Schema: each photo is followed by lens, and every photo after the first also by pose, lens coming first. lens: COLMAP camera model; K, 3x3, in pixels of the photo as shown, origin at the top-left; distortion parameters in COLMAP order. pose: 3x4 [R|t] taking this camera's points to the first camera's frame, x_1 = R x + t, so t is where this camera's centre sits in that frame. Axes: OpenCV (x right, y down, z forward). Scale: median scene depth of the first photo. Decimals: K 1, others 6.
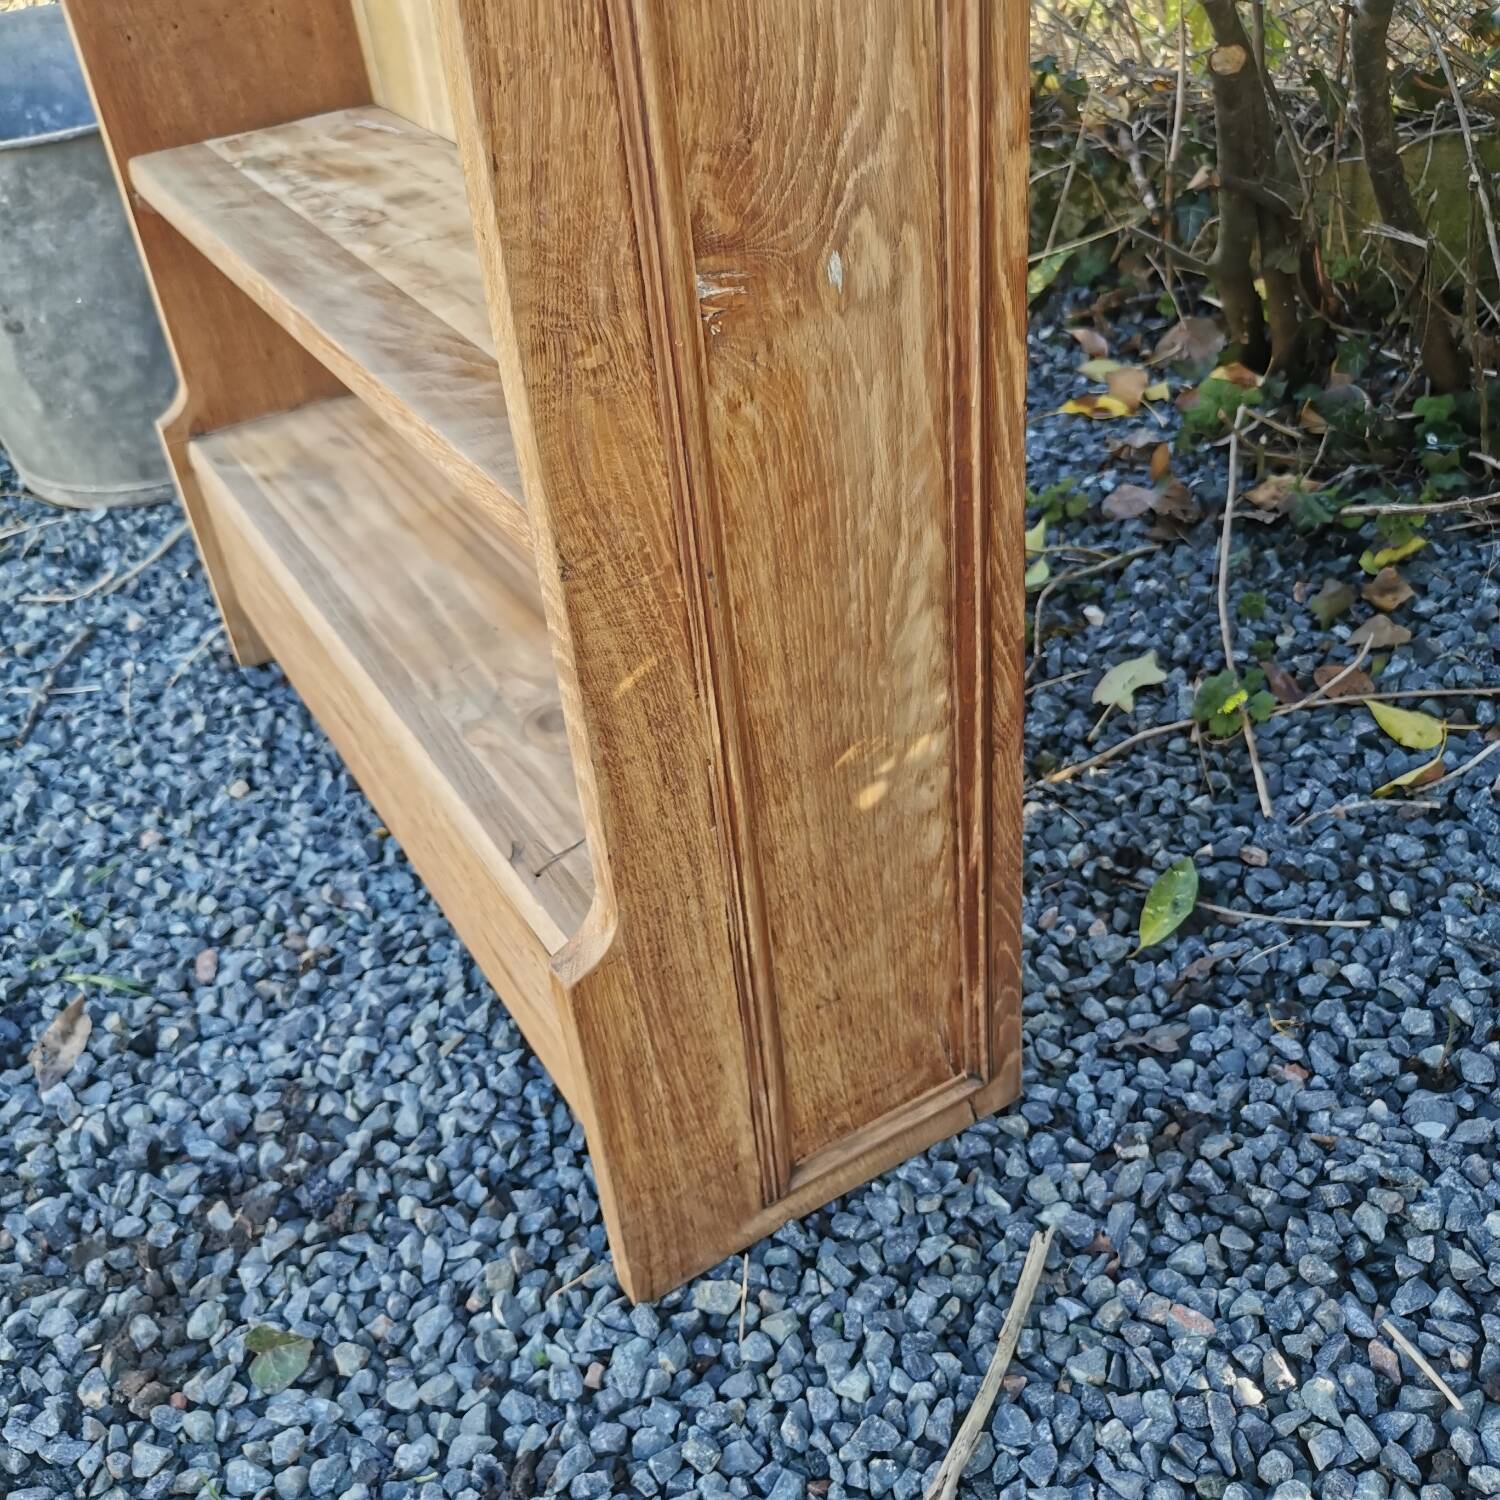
lens RADIAL K [[1559.7, 0, 750.8], [0, 1559.7, 730.2], [0, 0, 1]] dist [0.043088, -0.043051]
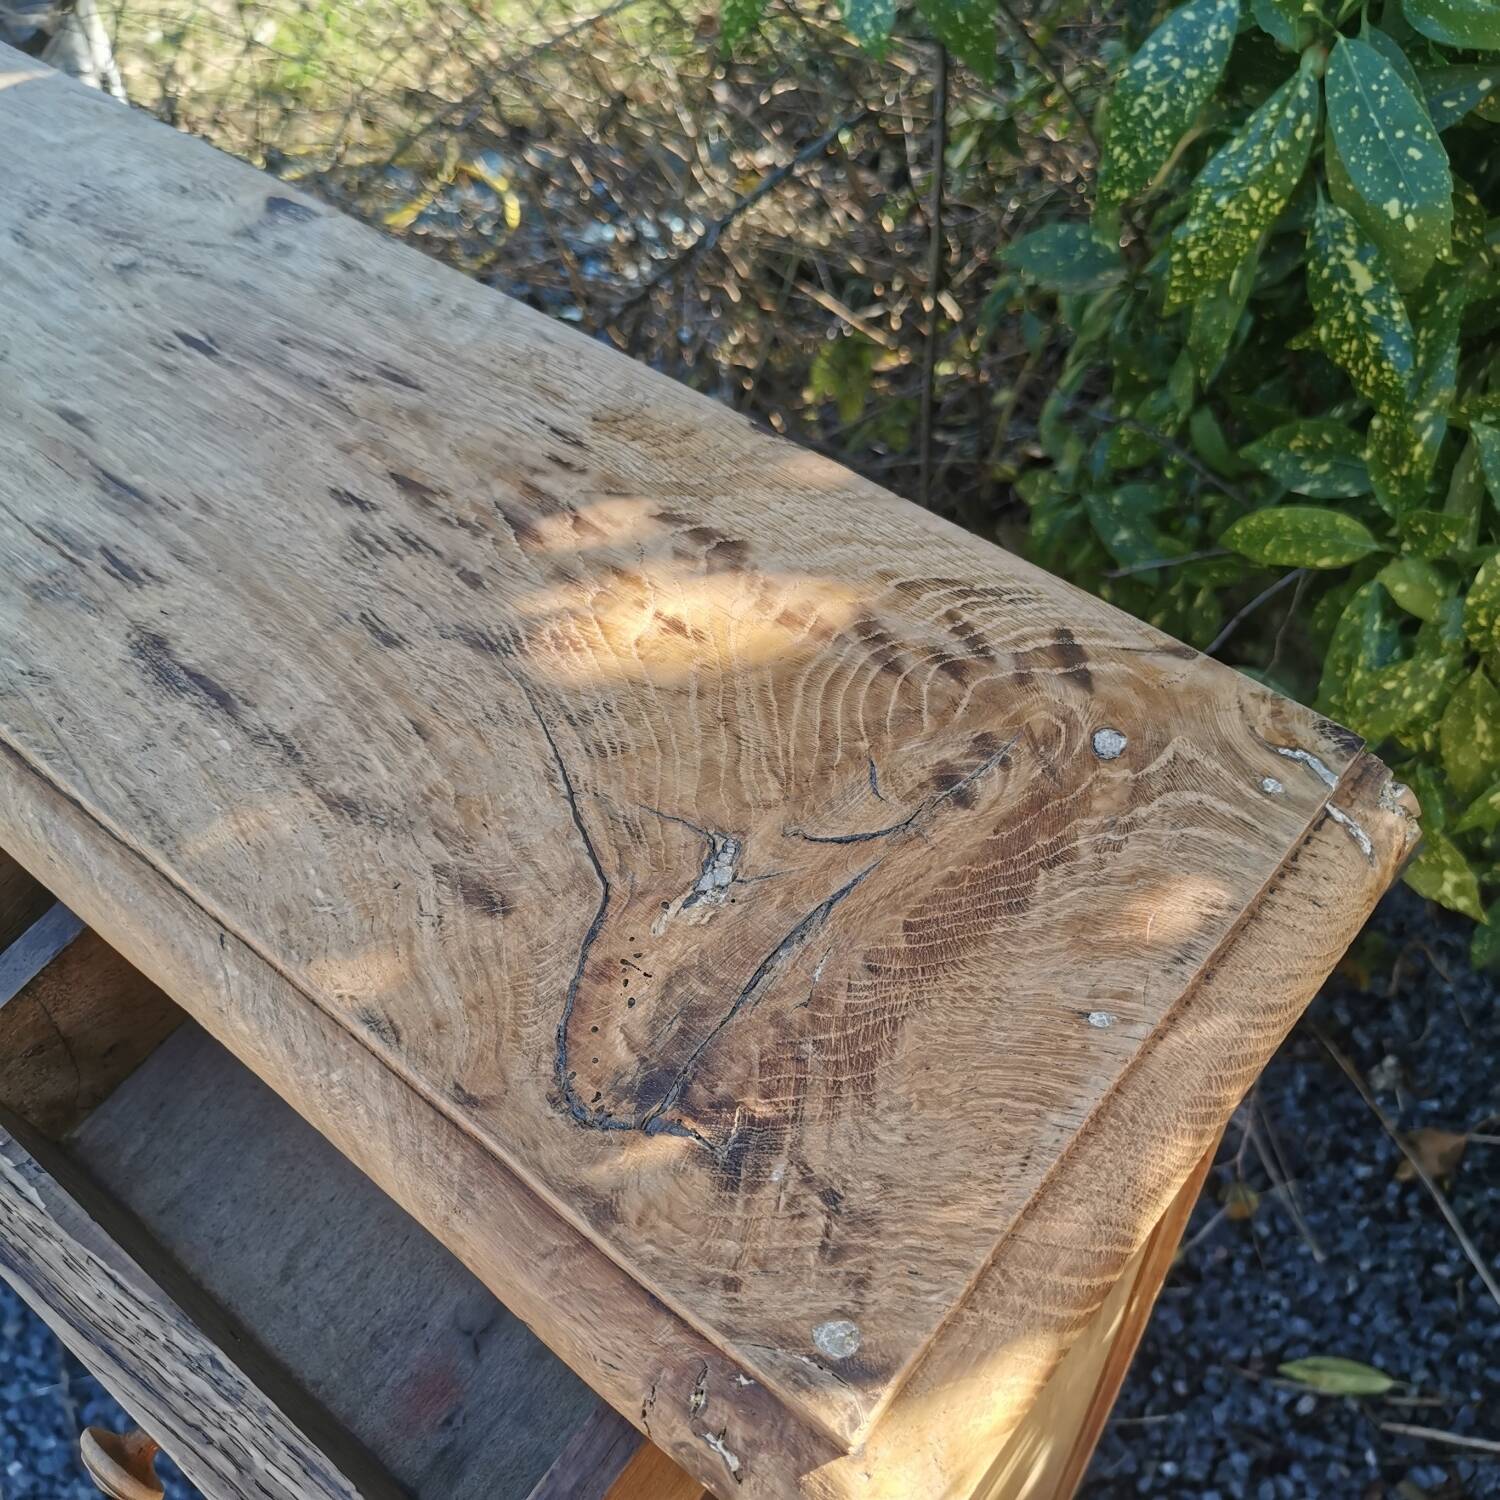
lens RADIAL K [[1572.1, 0, 748.3], [0, 1572.1, 726.3], [0, 0, 1]] dist [0.031926, -0.038134]
pose [[0.939219, -0.241543, 0.243976, -0.212175], [0.167378, 0.942621, 0.288878, -1.063318], [-0.299753, -0.230484, 0.925757, -0.157688]]
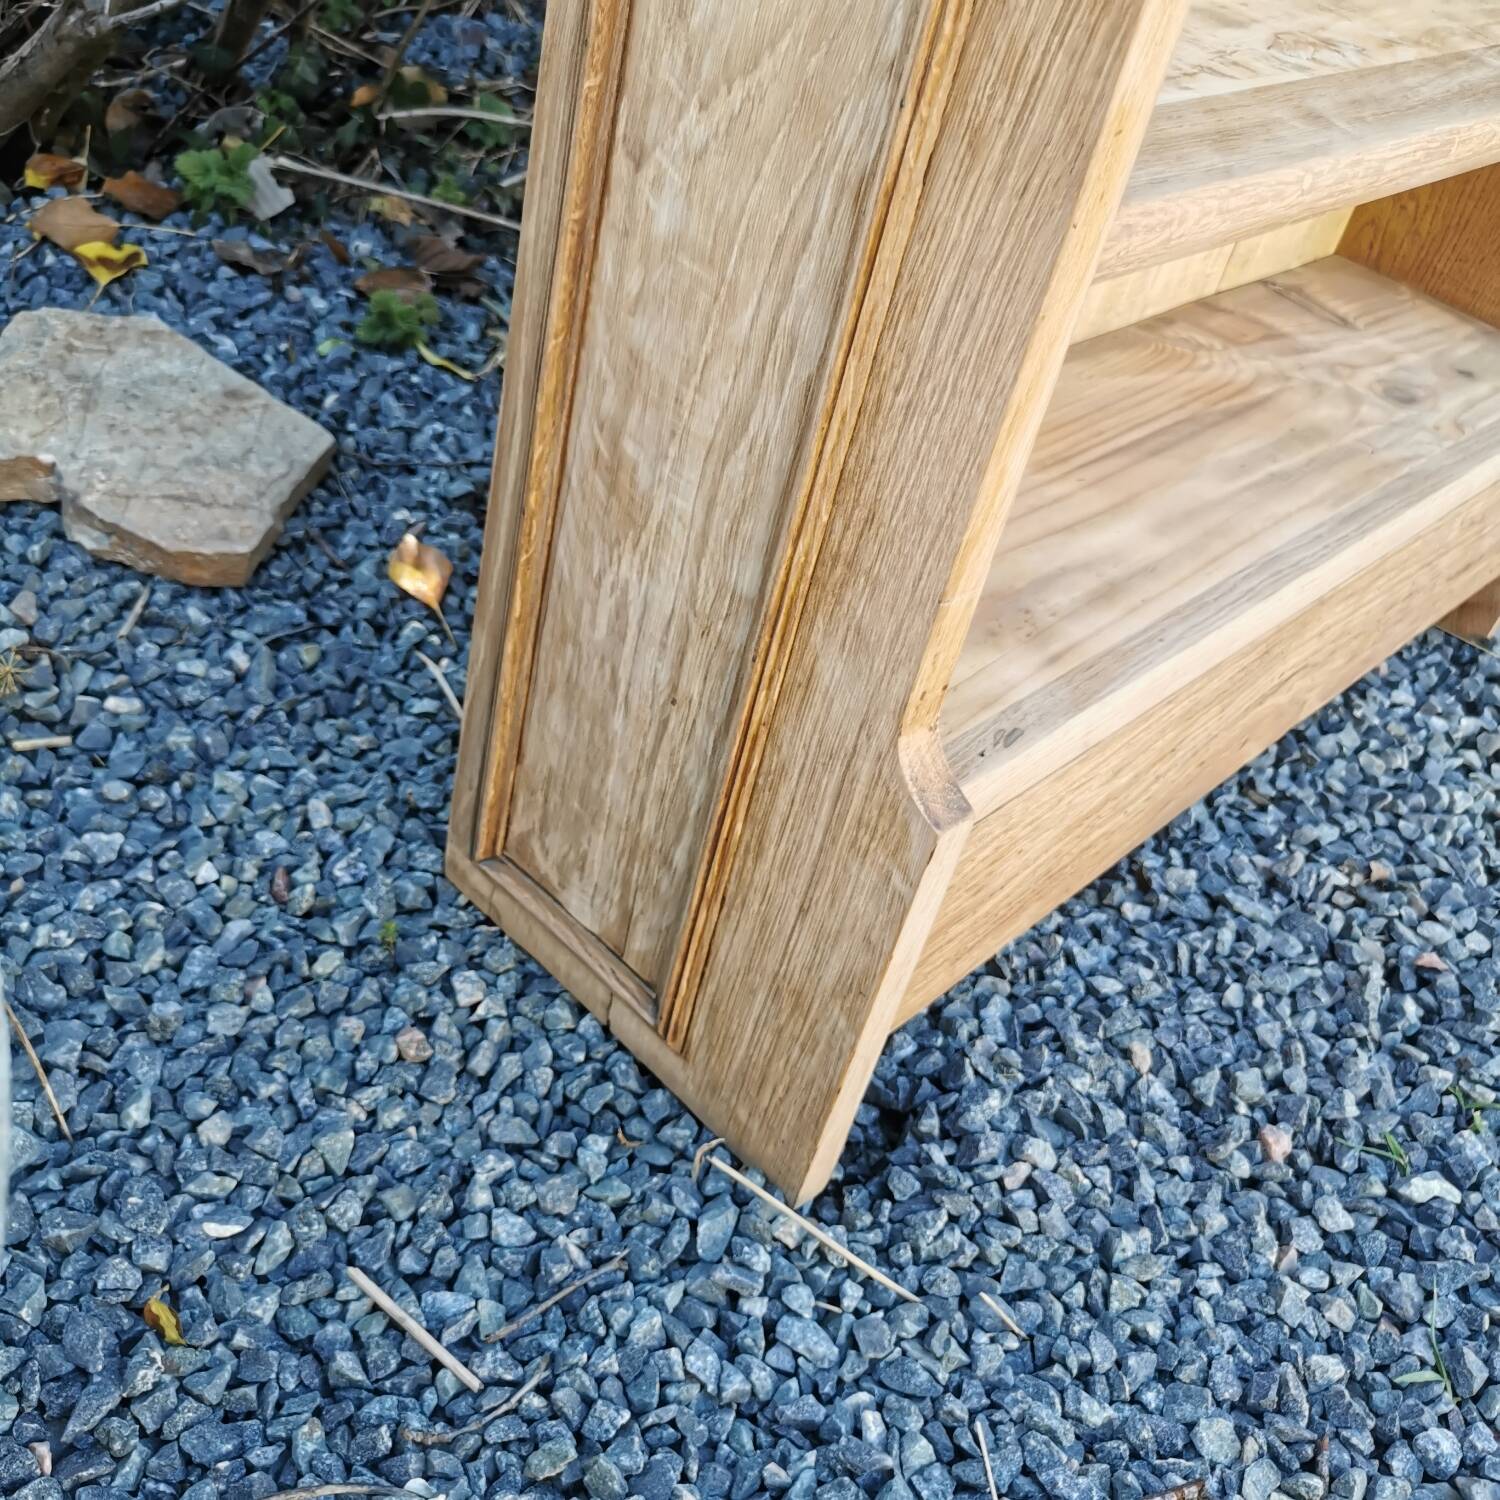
lens RADIAL K [[1559.7, 0, 750.8], [0, 1559.7, 730.2], [0, 0, 1]] dist [0.043088, -0.043051]
pose [[-0.288203, -0.573192, 0.767066, -0.906969], [0.389281, 0.661741, 0.640749, -0.683635], [-0.874871, 0.483270, 0.032417, 1.369986]]
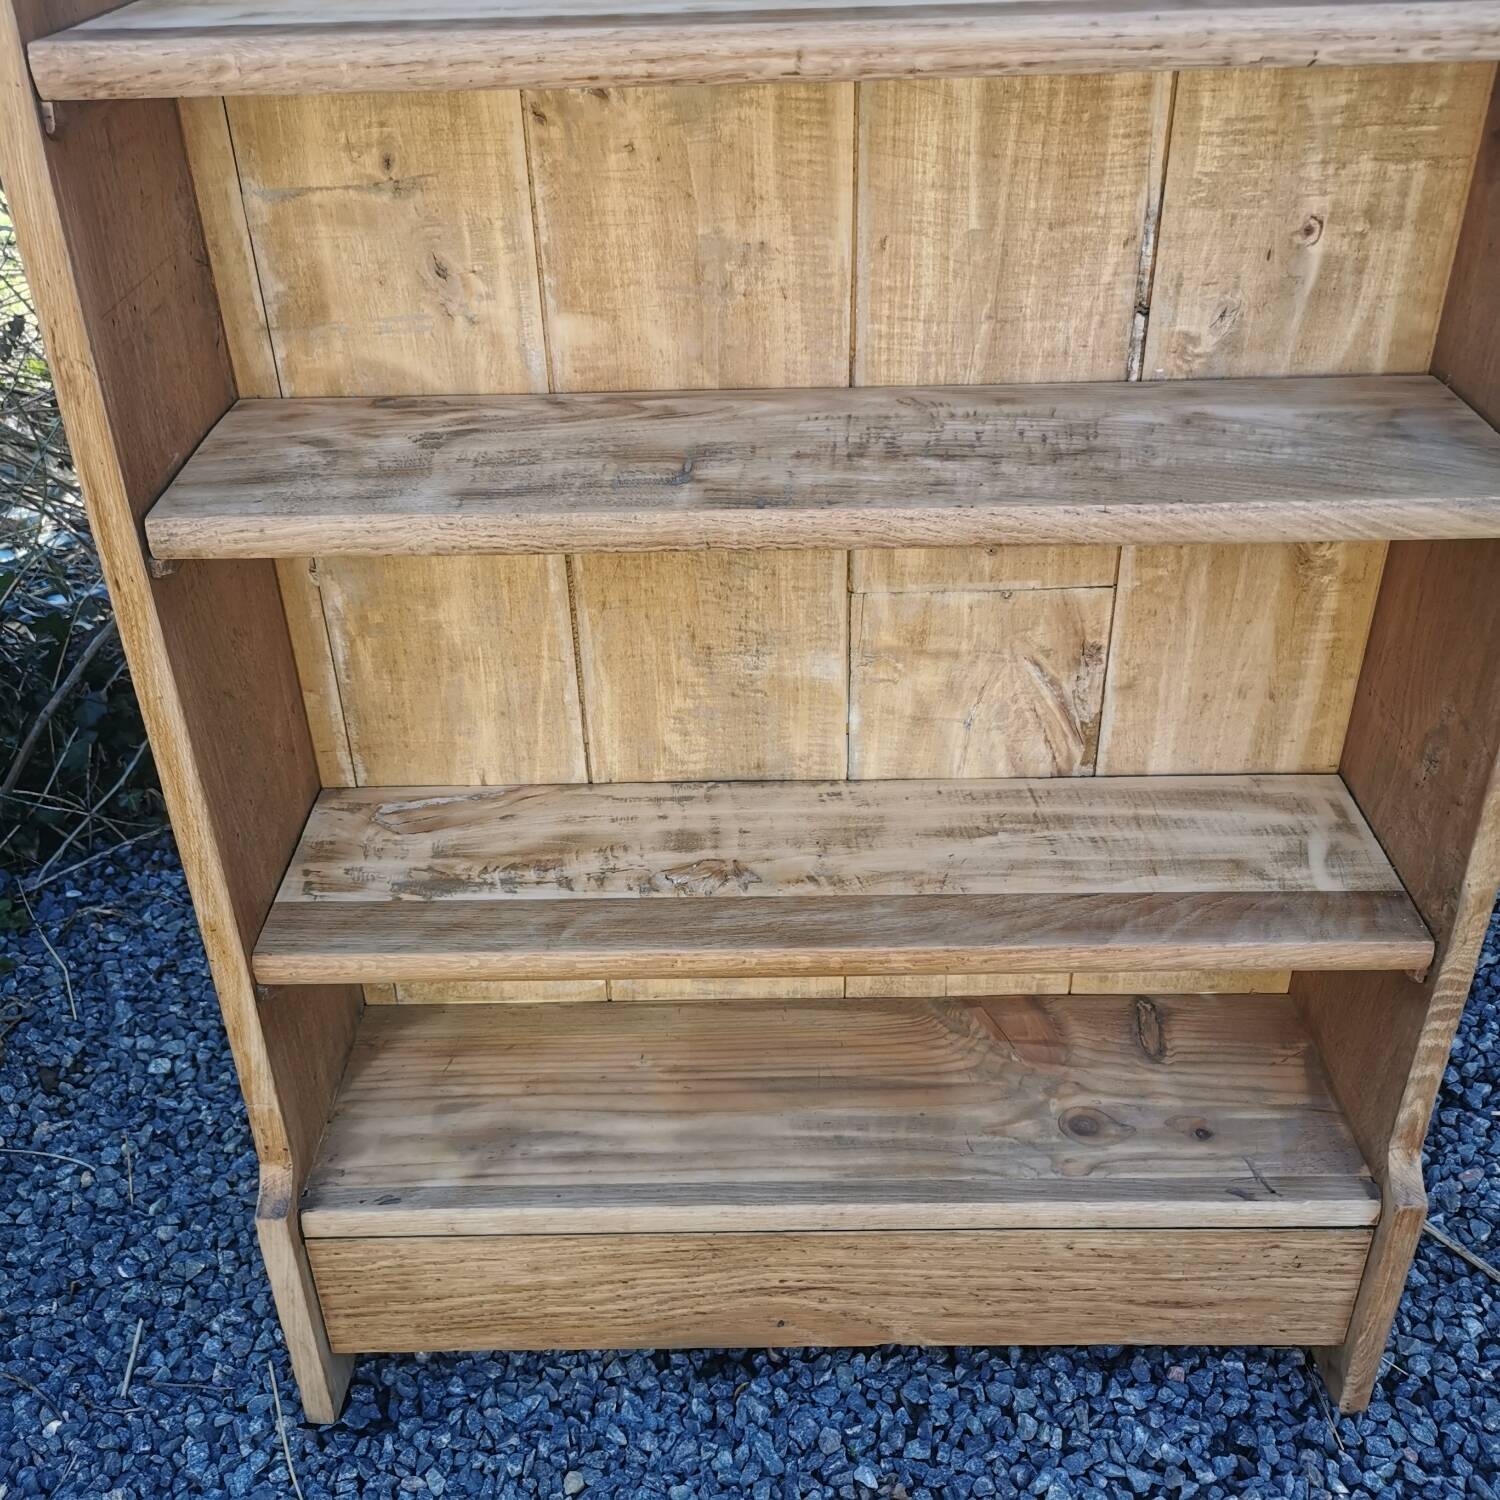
lens RADIAL K [[1545.0, 0, 749.4], [0, 1545.0, 723.9], [0, 0, 1]] dist [0.050571, -0.046684]
pose [[0.505107, -0.379858, 0.774968, -1.071674], [0.465568, 0.876006, 0.125936, -0.556562], [-0.726714, 0.297189, 0.619327, 0.271759]]
